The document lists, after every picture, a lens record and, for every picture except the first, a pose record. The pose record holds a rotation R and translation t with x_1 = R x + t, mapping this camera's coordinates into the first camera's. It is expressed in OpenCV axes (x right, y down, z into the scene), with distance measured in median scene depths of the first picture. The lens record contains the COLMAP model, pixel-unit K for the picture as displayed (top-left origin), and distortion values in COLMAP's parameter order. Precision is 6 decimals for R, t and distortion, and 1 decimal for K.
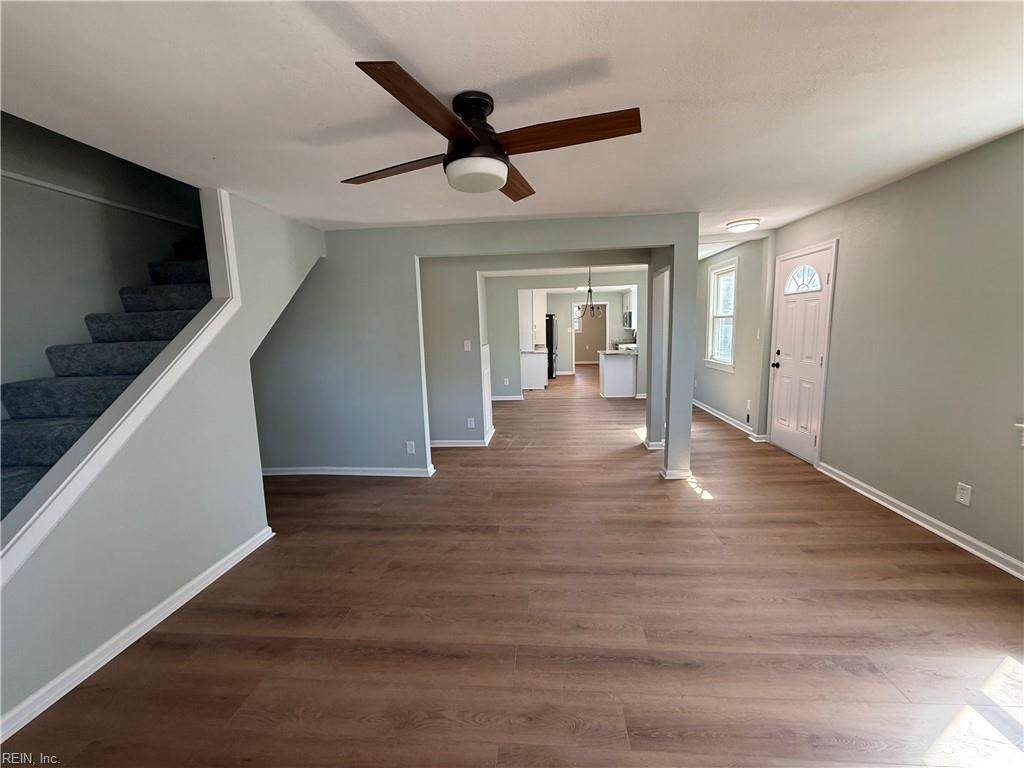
lens RADIAL K [[408.7, 0, 511.4], [0, 408.7, 385.6], [0, 0, 1]] dist [0.000043, -0.000148]
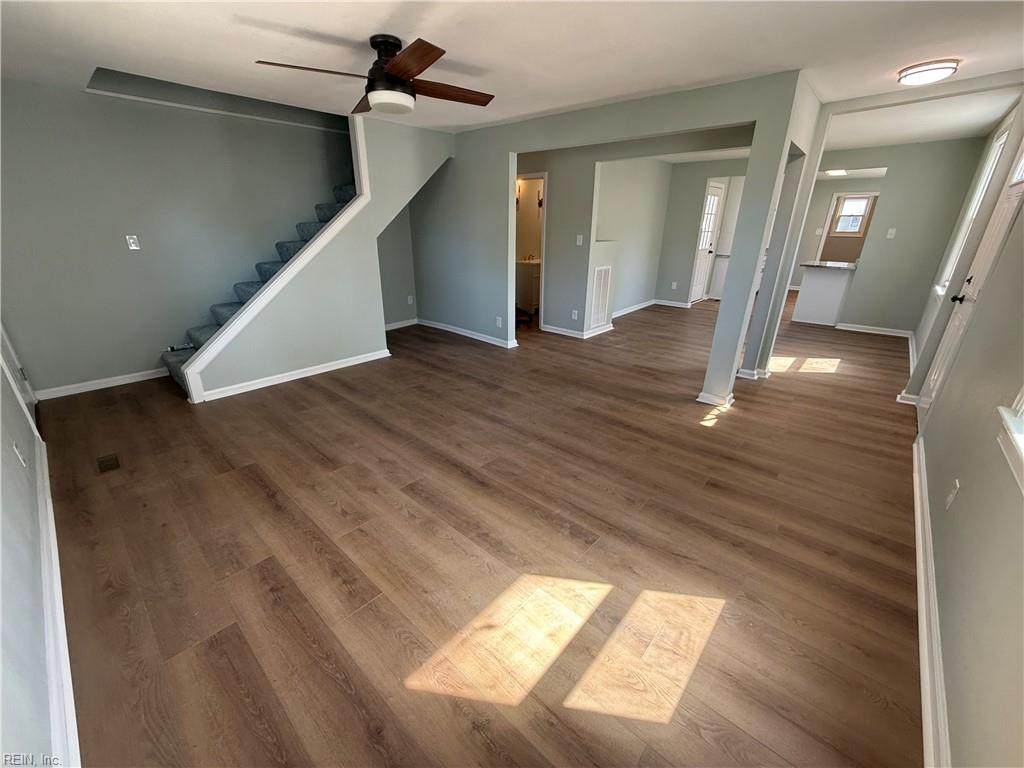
lens RADIAL K [[408.7, 0, 506.4], [0, 408.7, 384.8], [0, 0, 1]] dist [0.000043, -0.000148]
pose [[0.793738, 0.258417, -0.550637, 0.617879], [-0.118220, 0.953544, 0.277090, -0.017896], [0.596661, -0.154840, 0.787413, 0.000844]]
